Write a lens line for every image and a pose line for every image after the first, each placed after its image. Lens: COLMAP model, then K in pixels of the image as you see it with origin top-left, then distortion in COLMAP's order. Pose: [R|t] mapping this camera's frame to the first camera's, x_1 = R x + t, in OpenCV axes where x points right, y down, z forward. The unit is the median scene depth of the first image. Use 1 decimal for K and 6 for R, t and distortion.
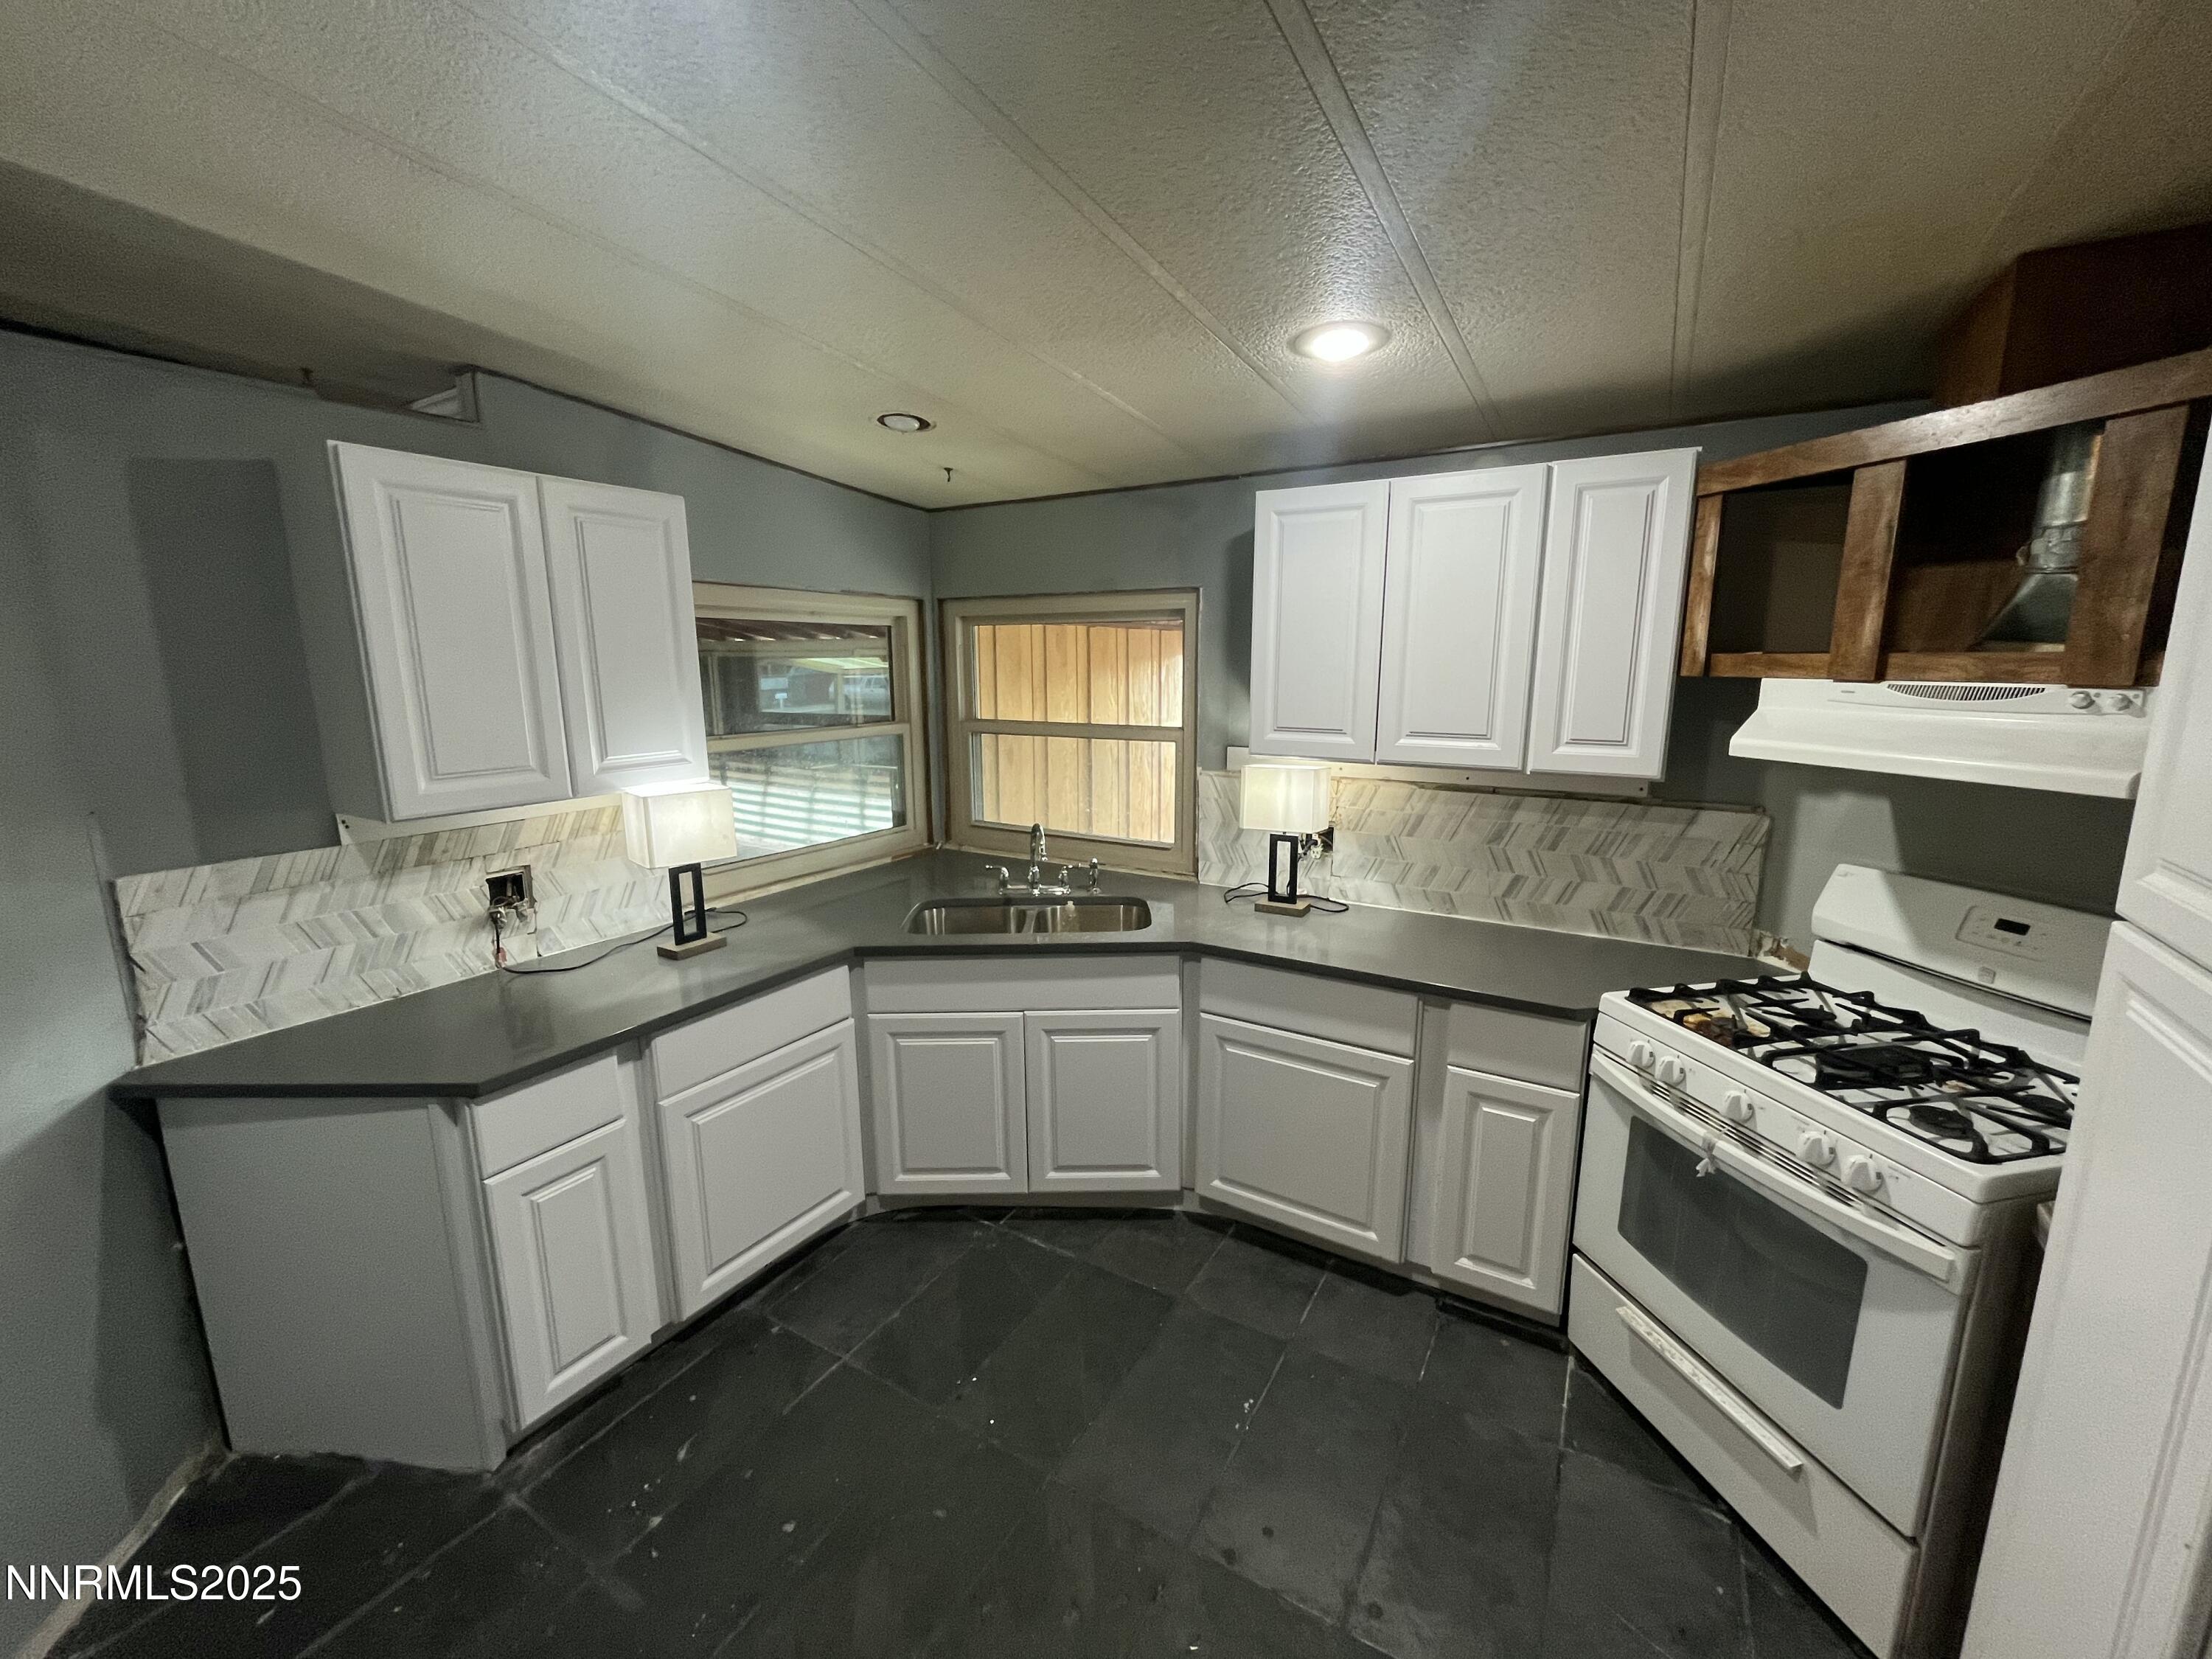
lens RADIAL K [[899.7, 0, 1099.8], [0, 899.7, 829.5], [0, 0, 1]] dist [-0.003168, -0.000355]
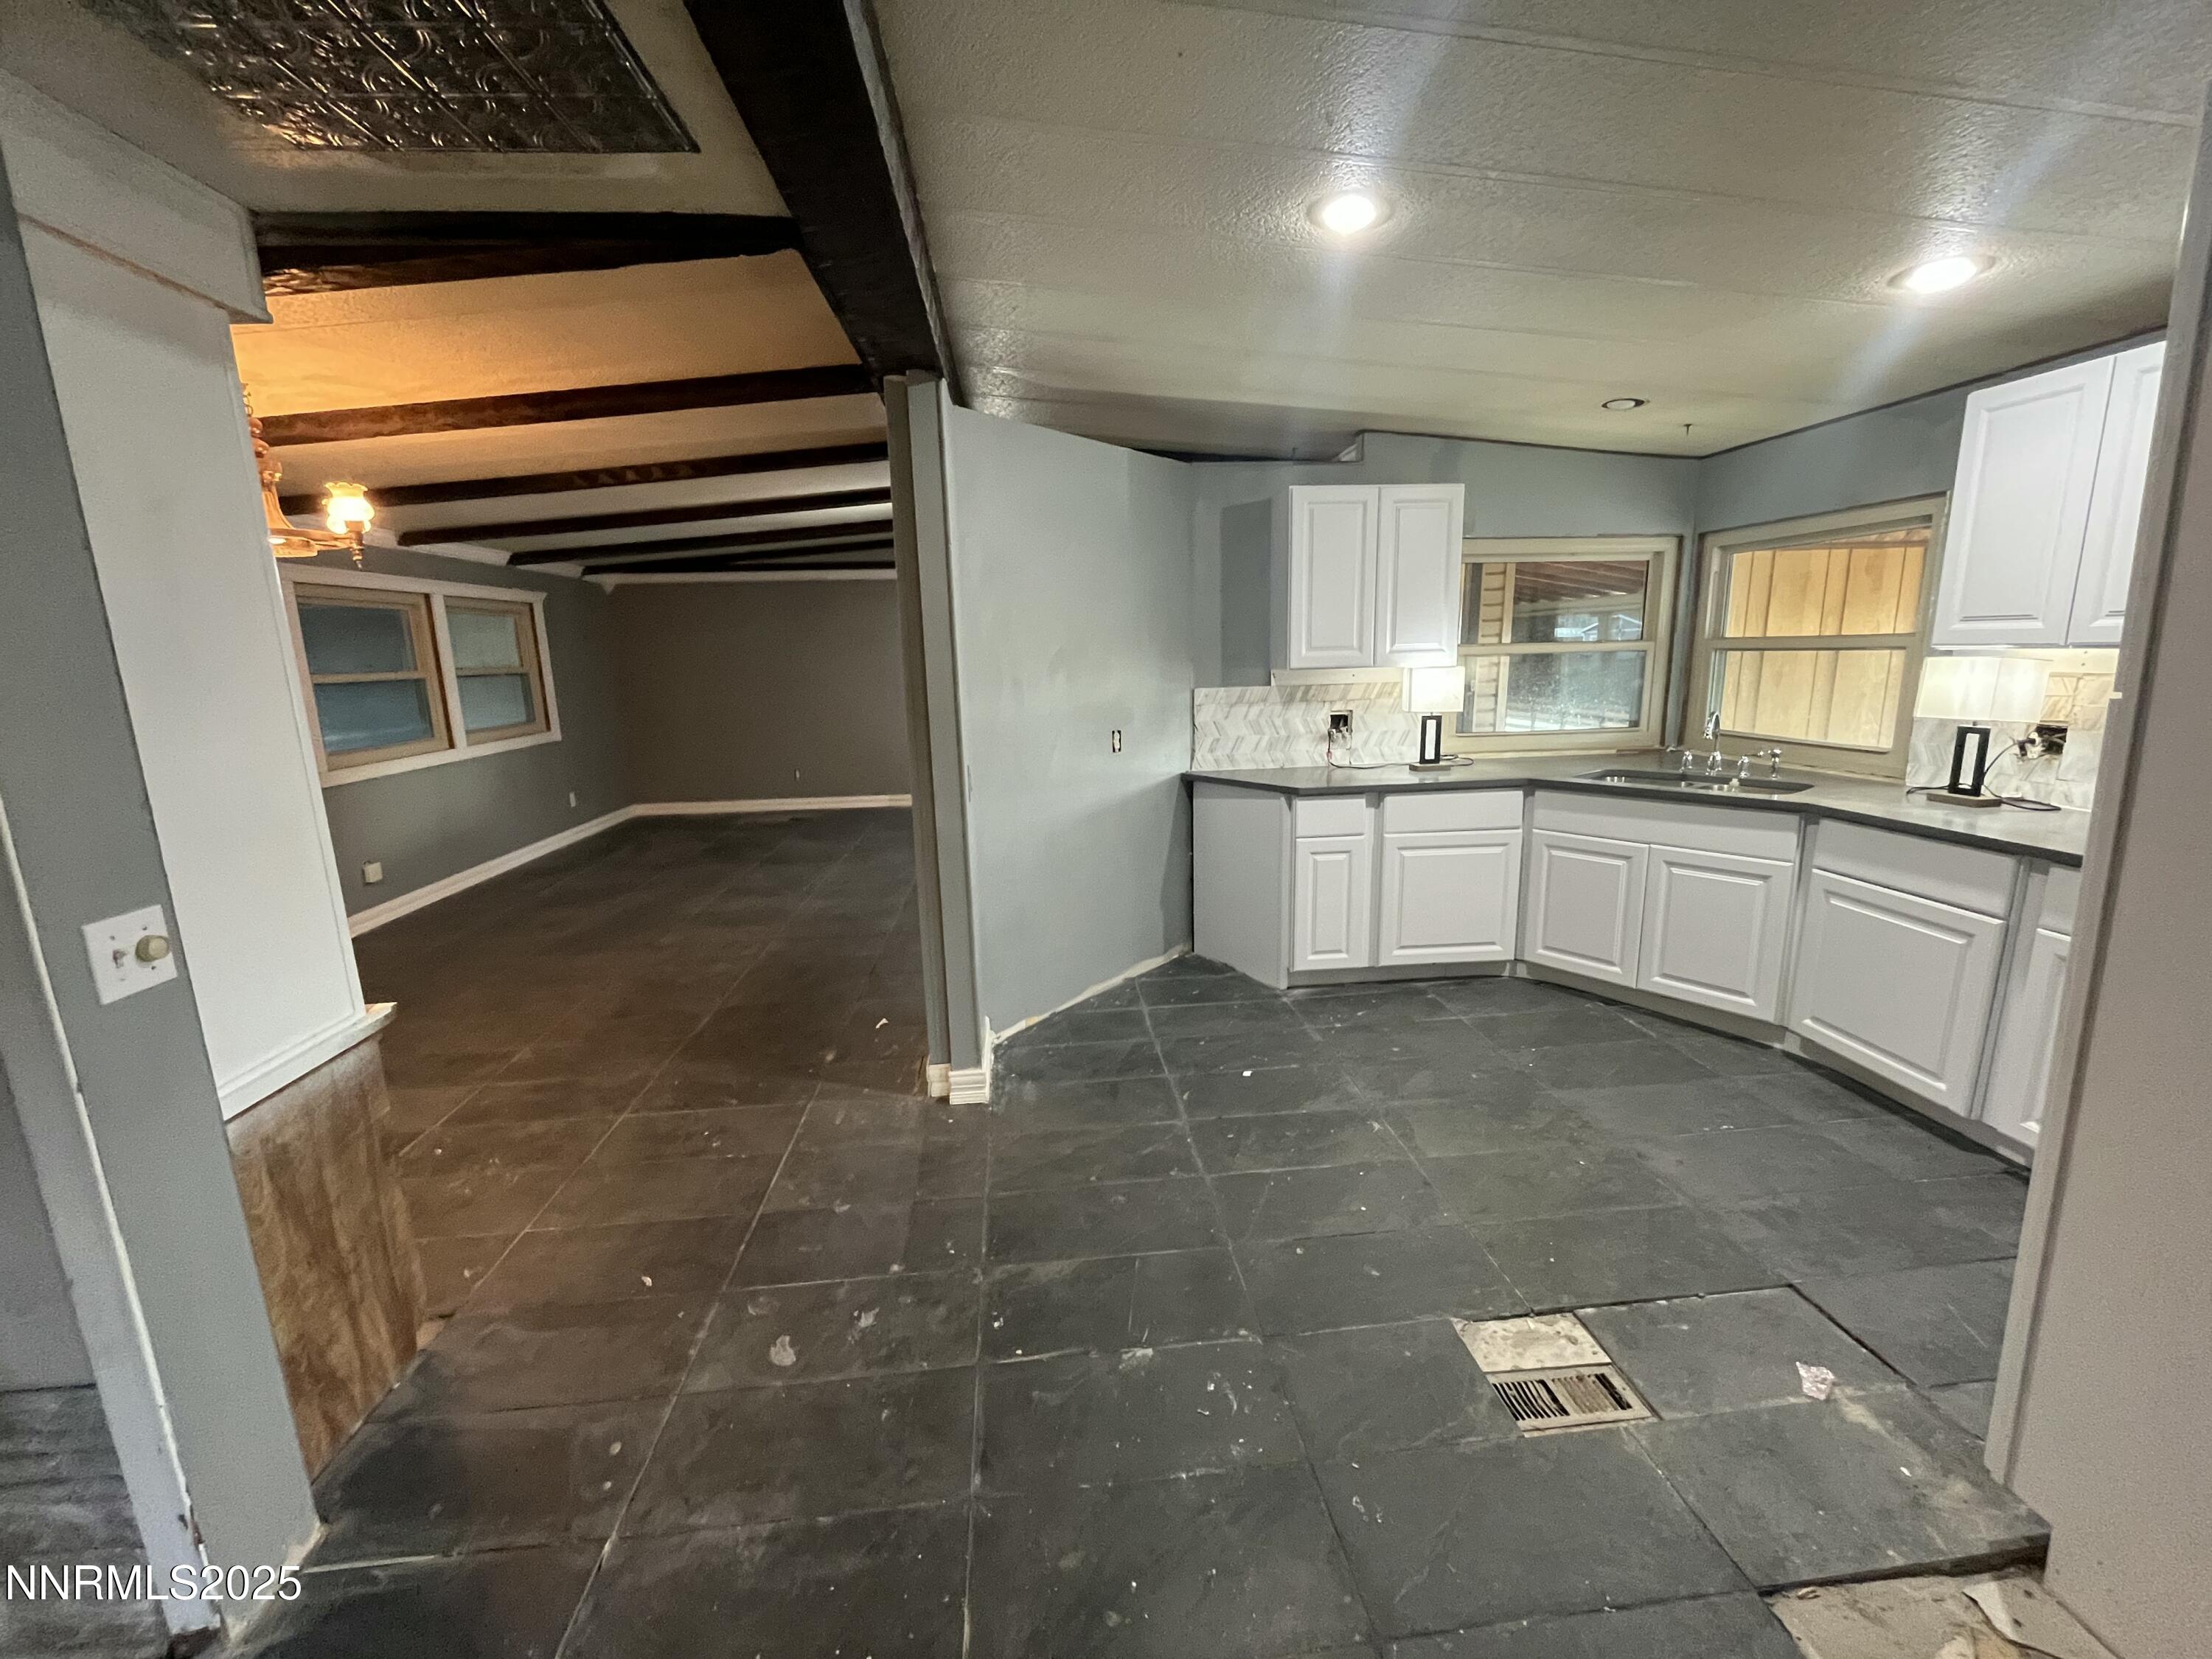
lens RADIAL K [[899.7, 0, 1099.8], [0, 899.7, 829.5], [0, 0, 1]] dist [-0.003168, -0.000355]
pose [[0.594517, 0.144725, -0.790951, 0.523367], [-0.127136, 0.988214, 0.085258, 0.191662], [0.793968, 0.049871, 0.605910, -0.474116]]
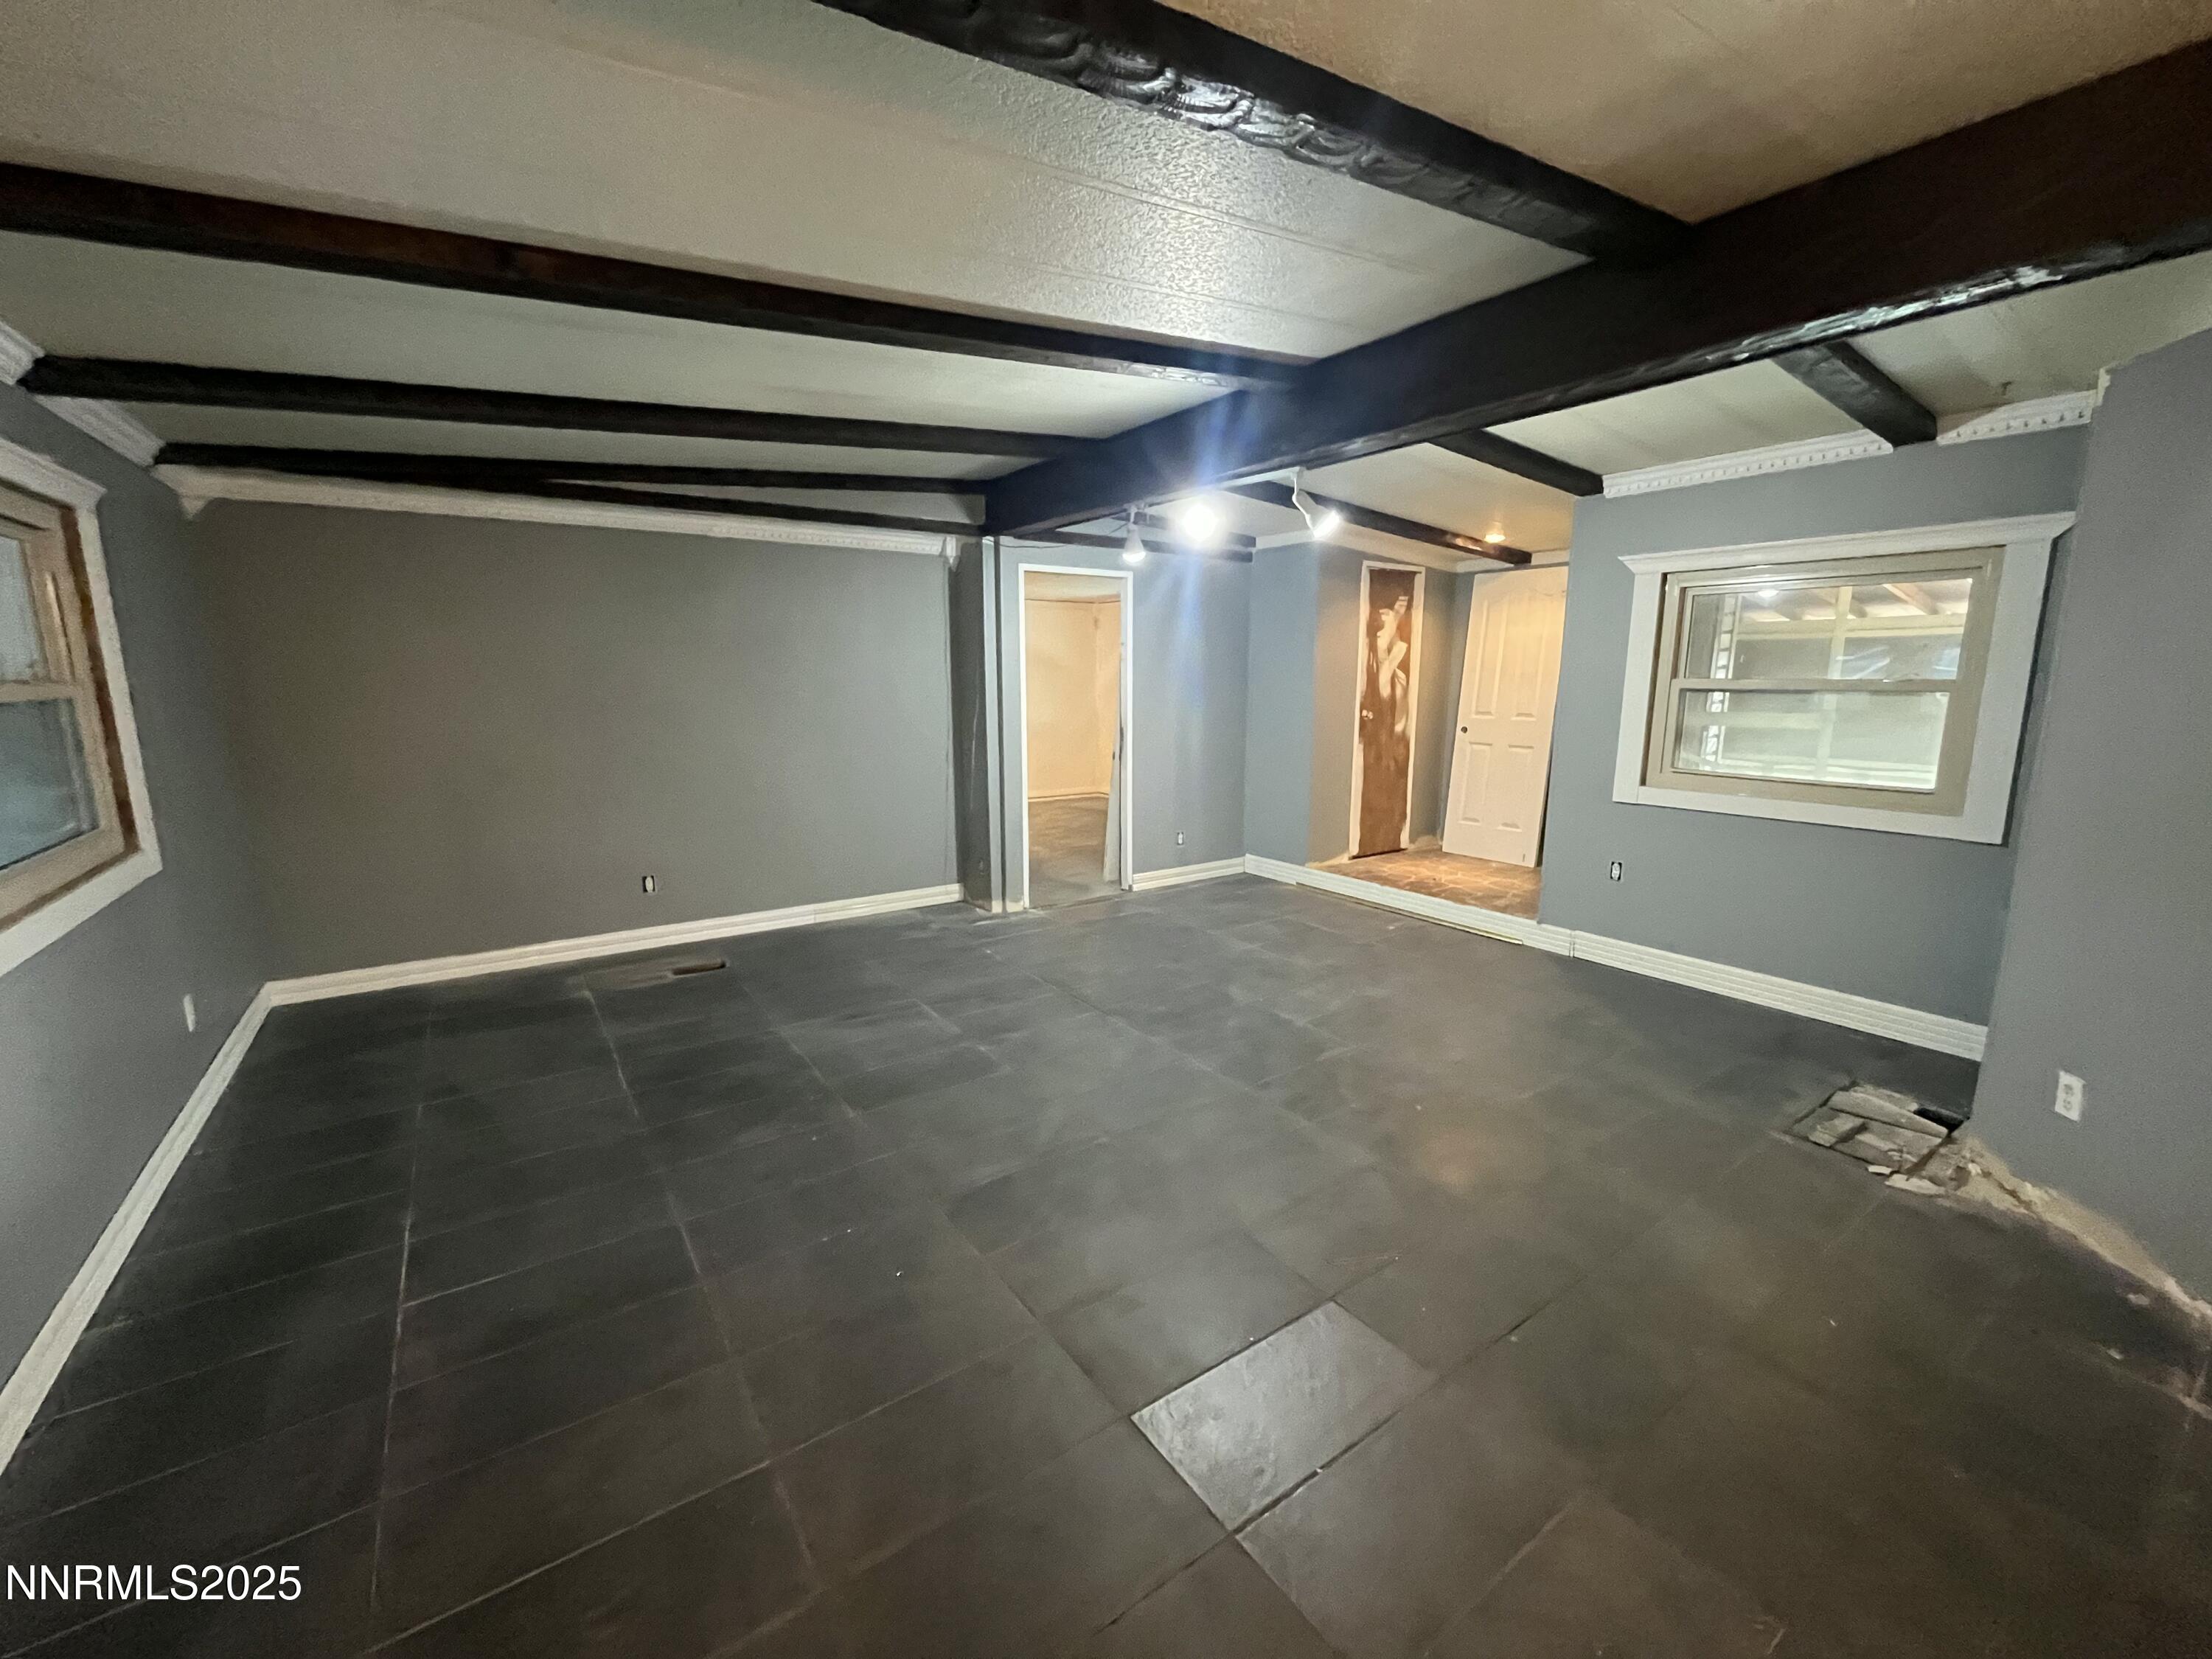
lens RADIAL K [[899.7, 0, 1099.8], [0, 899.7, 829.5], [0, 0, 1]] dist [-0.003168, -0.000355]
pose [[0.915097, 0.072619, -0.396641, -1.488328], [-0.077231, 0.997004, 0.004355, 0.231406], [0.395769, 0.026648, 0.917963, -0.697475]]
